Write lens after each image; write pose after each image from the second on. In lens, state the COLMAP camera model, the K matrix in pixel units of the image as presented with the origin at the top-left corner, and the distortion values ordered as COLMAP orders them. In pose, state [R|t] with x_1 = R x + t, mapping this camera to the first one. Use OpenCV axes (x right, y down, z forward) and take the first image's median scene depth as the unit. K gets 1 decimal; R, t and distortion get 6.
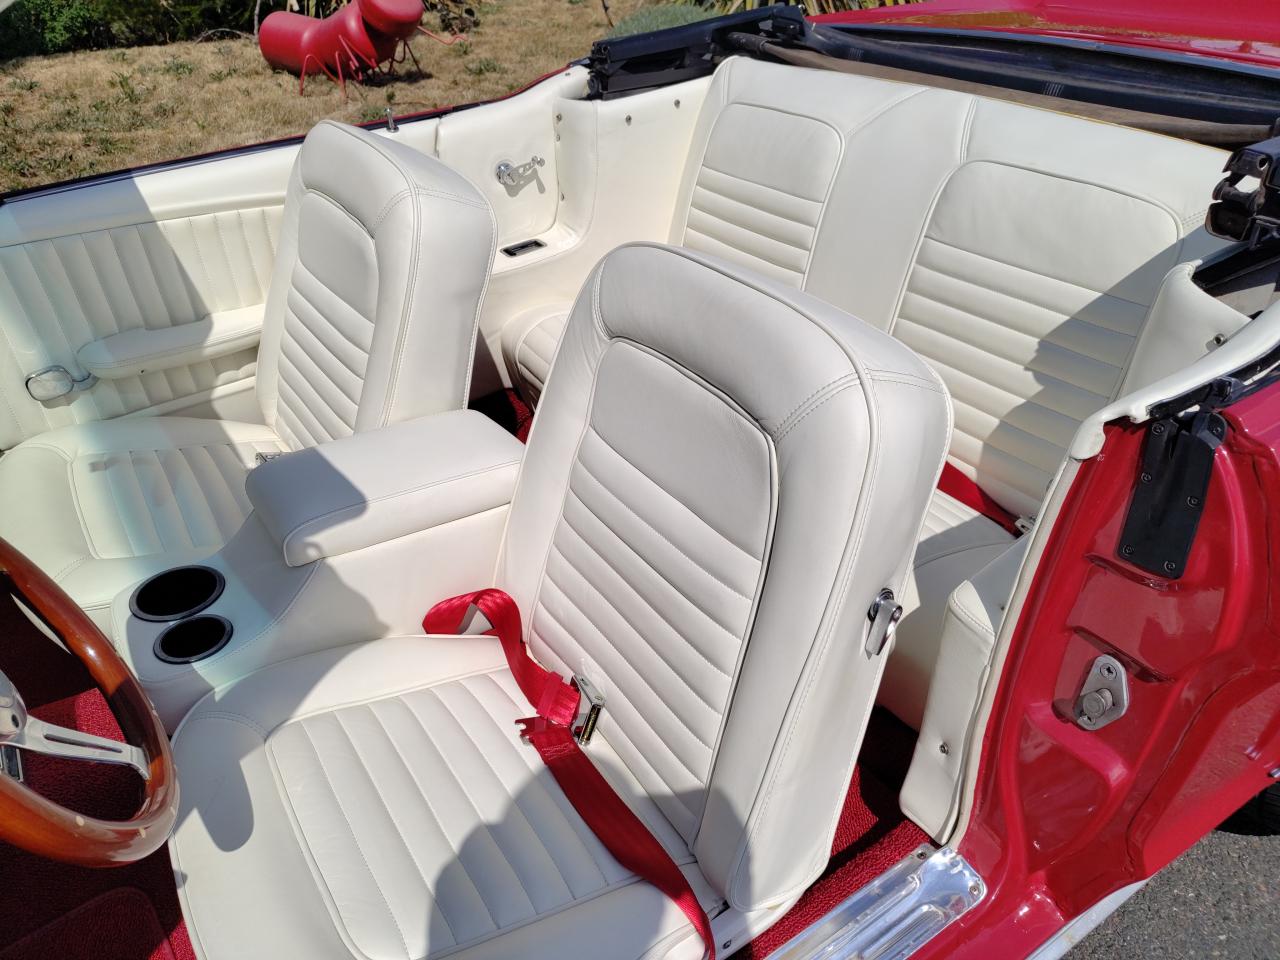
lens RADIAL K [[932.2, 0, 672.1], [0, 932.2, 479.9], [0, 0, 1]] dist [-0.008752, -0.006951]
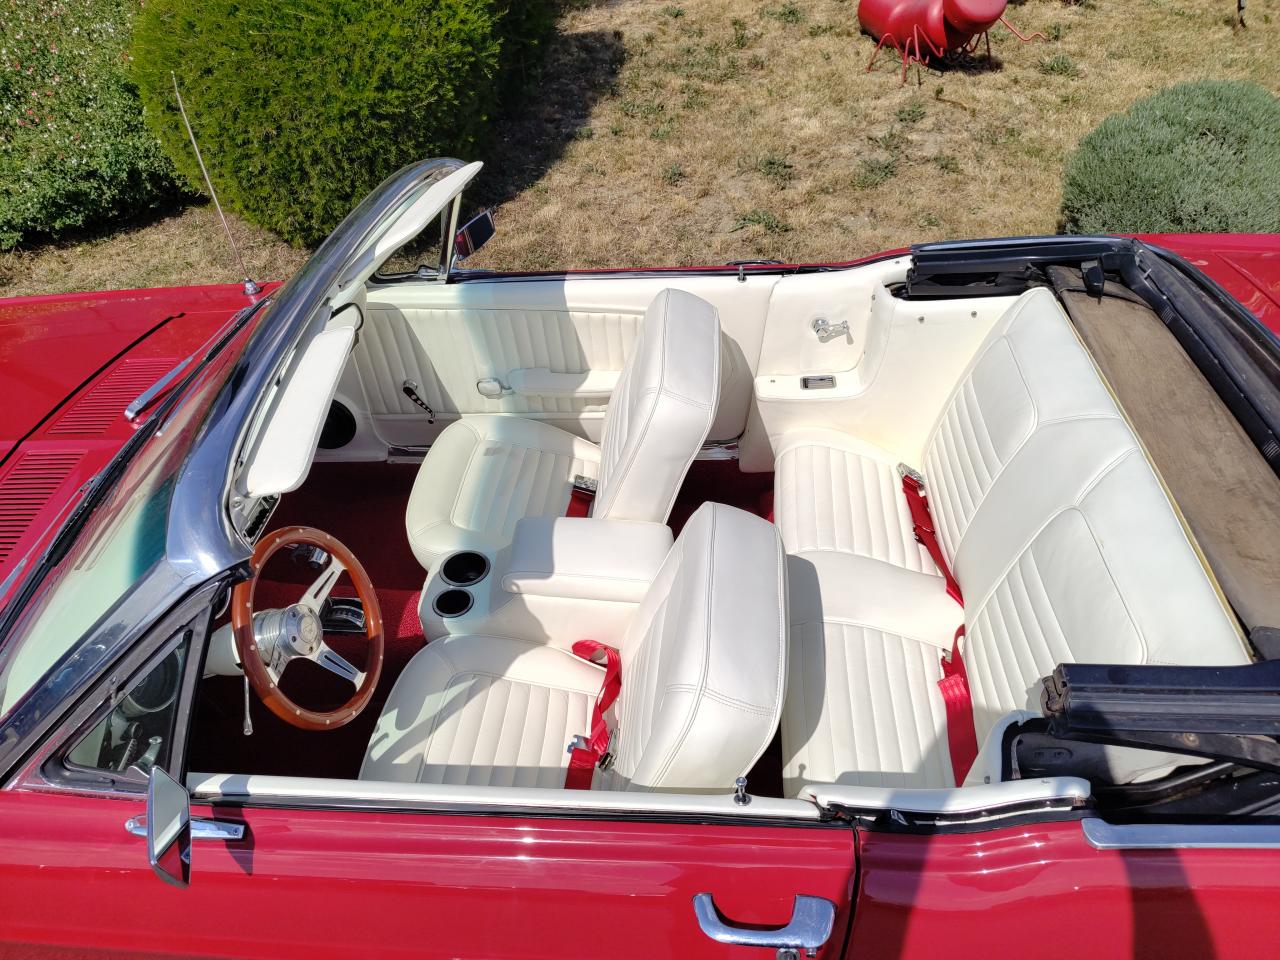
lens RADIAL K [[959.1, 0, 643.9], [0, 959.1, 479.7], [0, 0, 1]] dist [0.021361, -0.021991]
pose [[0.769666, 0.396611, -0.500313, 0.414875], [-0.324976, 0.917899, 0.227710, -0.404419], [0.549549, -0.012671, 0.835365, -0.238514]]
